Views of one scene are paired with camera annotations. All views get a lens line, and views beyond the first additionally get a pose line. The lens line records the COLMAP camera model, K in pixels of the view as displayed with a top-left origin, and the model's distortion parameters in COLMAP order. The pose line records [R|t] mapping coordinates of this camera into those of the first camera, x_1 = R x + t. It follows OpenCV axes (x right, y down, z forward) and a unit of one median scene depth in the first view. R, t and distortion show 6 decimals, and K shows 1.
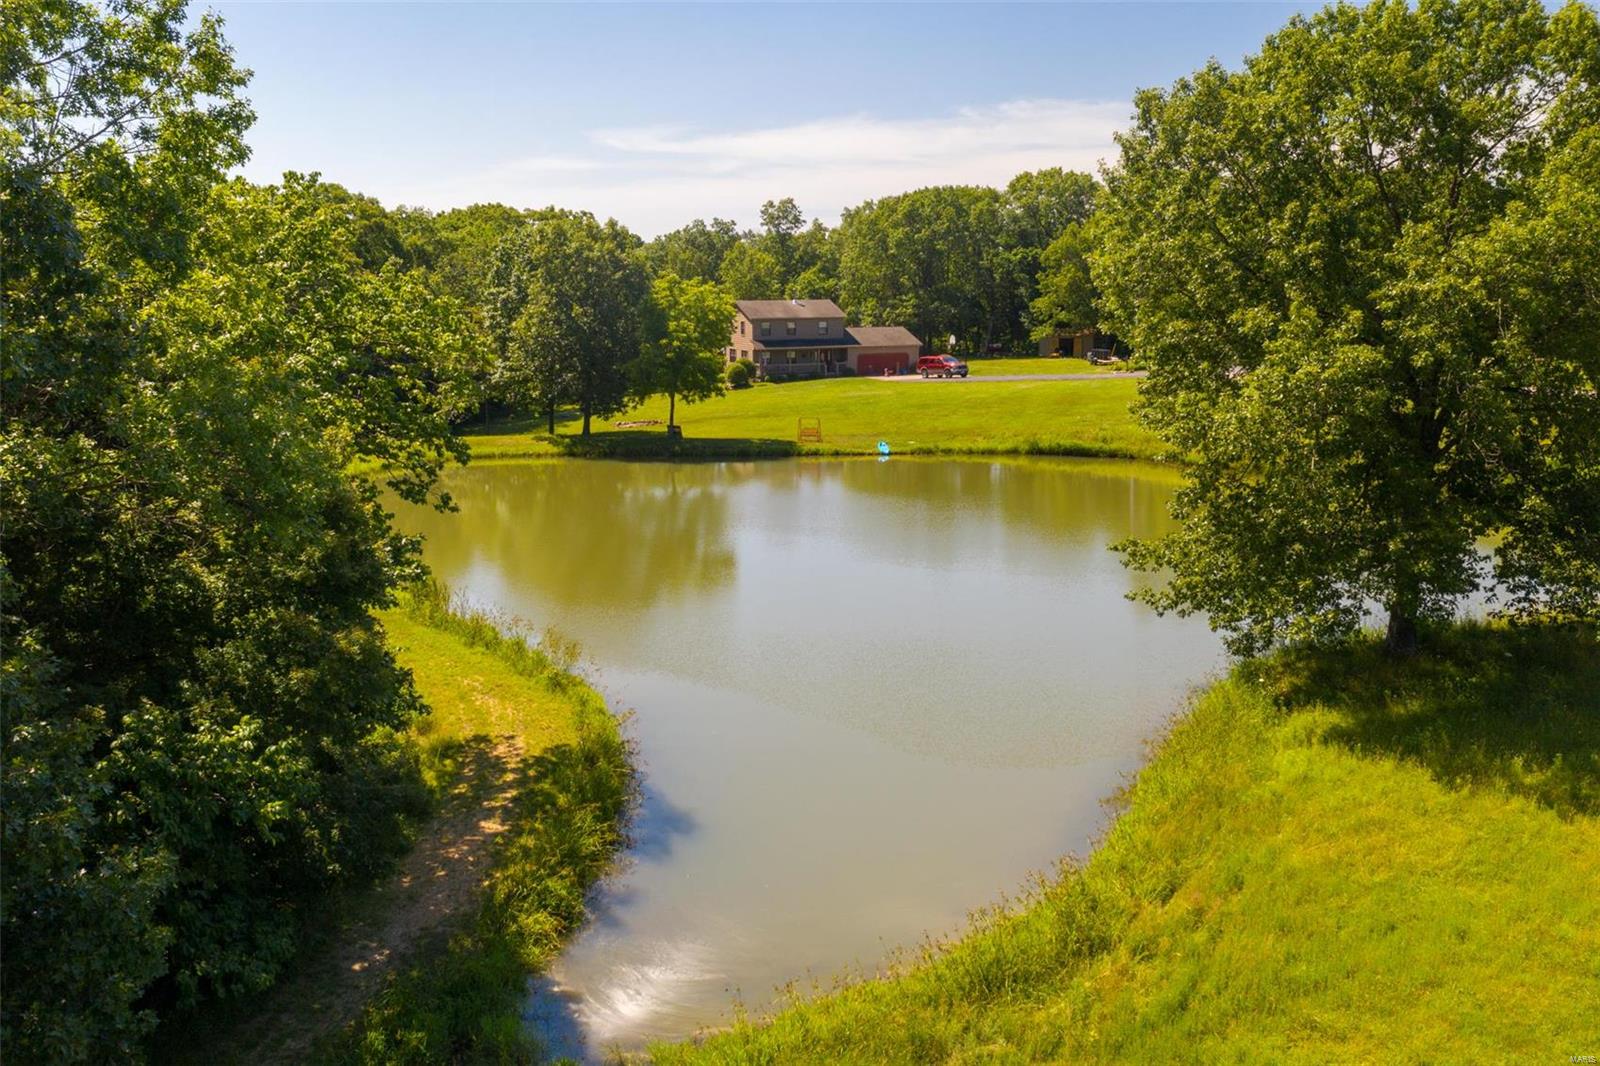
lens RADIAL K [[1475.8, 0, 798.6], [0, 1475.8, 510.2], [0, 0, 1]] dist [-0.017043, 0.007020]
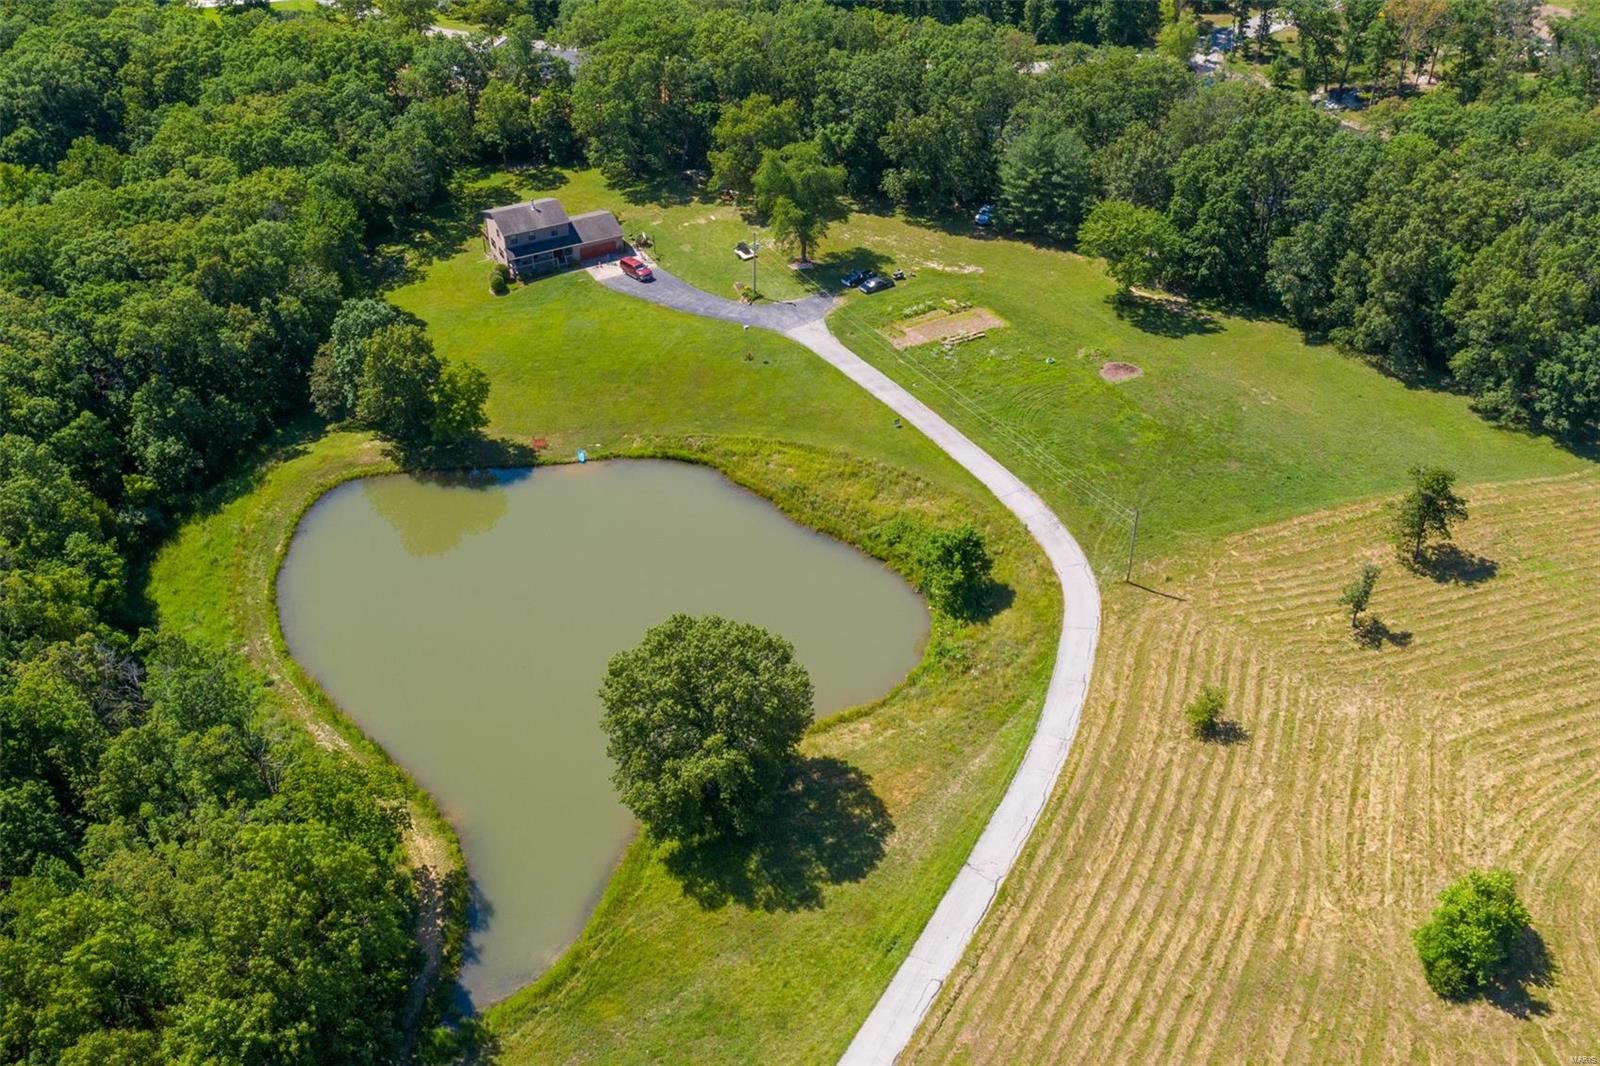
lens RADIAL K [[1493.4, 0, 800.0], [0, 1493.4, 533.0], [0, 0, 1]] dist [-0.015943, -0.003354]
pose [[0.992761, -0.071915, 0.096192, 0.085084], [0.019202, 0.885651, 0.463954, -0.486066], [-0.118558, -0.458749, 0.880621, -0.412219]]
